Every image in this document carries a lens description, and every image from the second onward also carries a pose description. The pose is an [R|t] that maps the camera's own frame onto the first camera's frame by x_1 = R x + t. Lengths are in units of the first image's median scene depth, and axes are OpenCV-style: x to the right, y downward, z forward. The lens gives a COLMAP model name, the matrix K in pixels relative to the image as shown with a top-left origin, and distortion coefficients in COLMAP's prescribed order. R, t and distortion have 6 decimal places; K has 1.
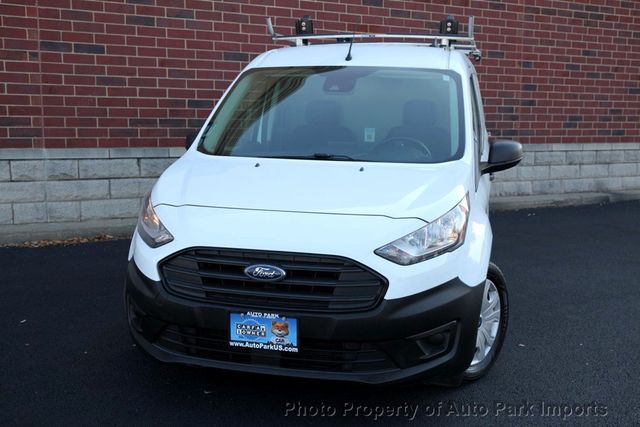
lens RADIAL K [[727.9, 0, 320.0], [0, 727.9, 211.0], [0, 0, 1]] dist [0.013888, 0.000000]
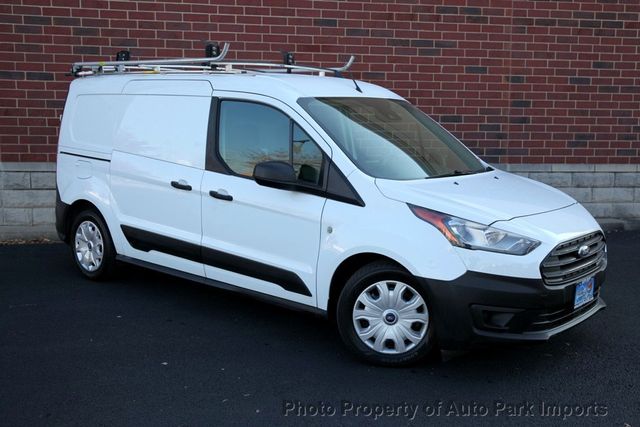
lens RADIAL K [[727.9, 0, 320.0], [0, 727.9, 213.0], [0, 0, 1]] dist [0.013888, 0.000000]
pose [[0.949366, 0.034159, -0.312310, 0.455434], [-0.040267, 0.999103, -0.013125, -0.008883], [0.311581, 0.025037, 0.949890, 0.045198]]
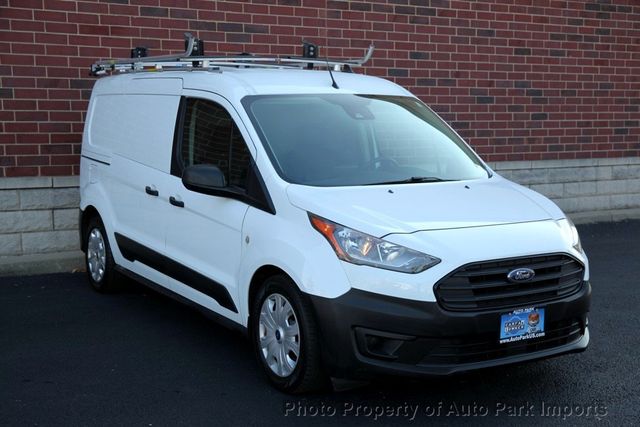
lens RADIAL K [[918.4, 0, 313.2], [0, 918.4, 212.6], [0, 0, 1]] dist [0.070076, 0.000000]
pose [[0.803949, 0.046978, -0.592840, 0.729254], [-0.076618, 0.996749, -0.024917, -0.010035], [0.589742, 0.065455, 0.804935, 0.090706]]
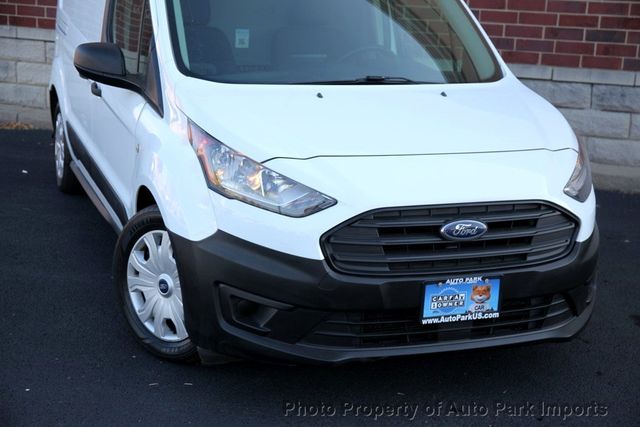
lens RADIAL K [[1050.4, 0, 314.8], [0, 1050.4, 216.4], [0, 0, 1]] dist [0.095422, 0.000000]
pose [[0.679747, 0.175284, -0.712194, 0.777239], [-0.138317, 0.984235, 0.110223, -0.045017], [0.720287, 0.023585, 0.693275, 0.285124]]
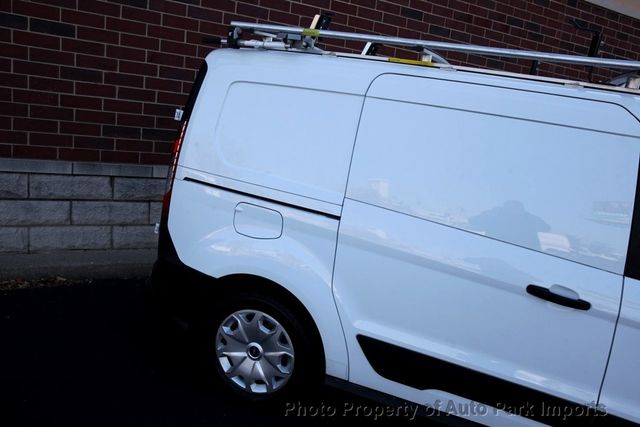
lens RADIAL K [[533.4, 0, 320.8], [0, 533.4, 213.7], [0, 0, 1]] dist [-0.033416, 0.026108]
pose [[0.993953, 0.095805, 0.053663, -0.052720], [-0.098830, 0.993477, 0.056886, -0.088261], [-0.047863, -0.061846, 0.996937, 0.420586]]
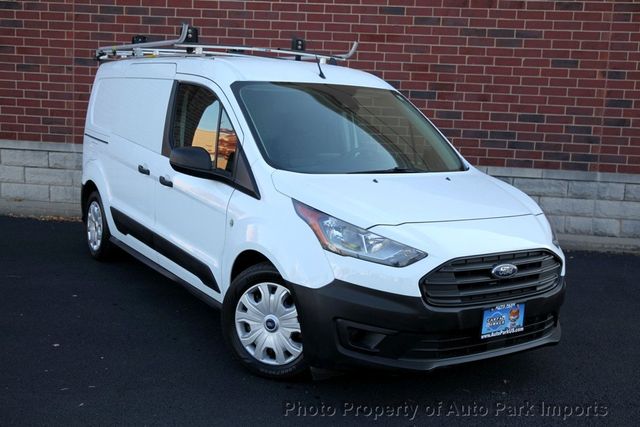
lens RADIAL K [[727.9, 0, 311.9], [0, 727.9, 216.0], [0, 0, 1]] dist [0.013888, 0.000000]
pose [[0.818038, 0.099363, -0.566516, 0.643131], [-0.112742, 0.993558, 0.011466, -0.021843], [0.564006, 0.054490, 0.823971, 0.197978]]
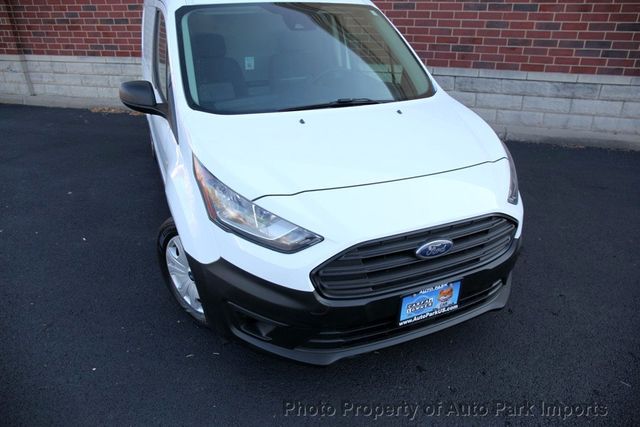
lens RADIAL K [[447.0, 0, 318.8], [0, 447.0, 220.2], [0, 0, 1]] dist [-0.084778, 0.041649]
pose [[0.711971, 0.279356, -0.644250, 0.580513], [-0.091277, 0.946495, 0.309542, -0.076801], [0.696252, -0.161579, 0.699375, 0.469112]]
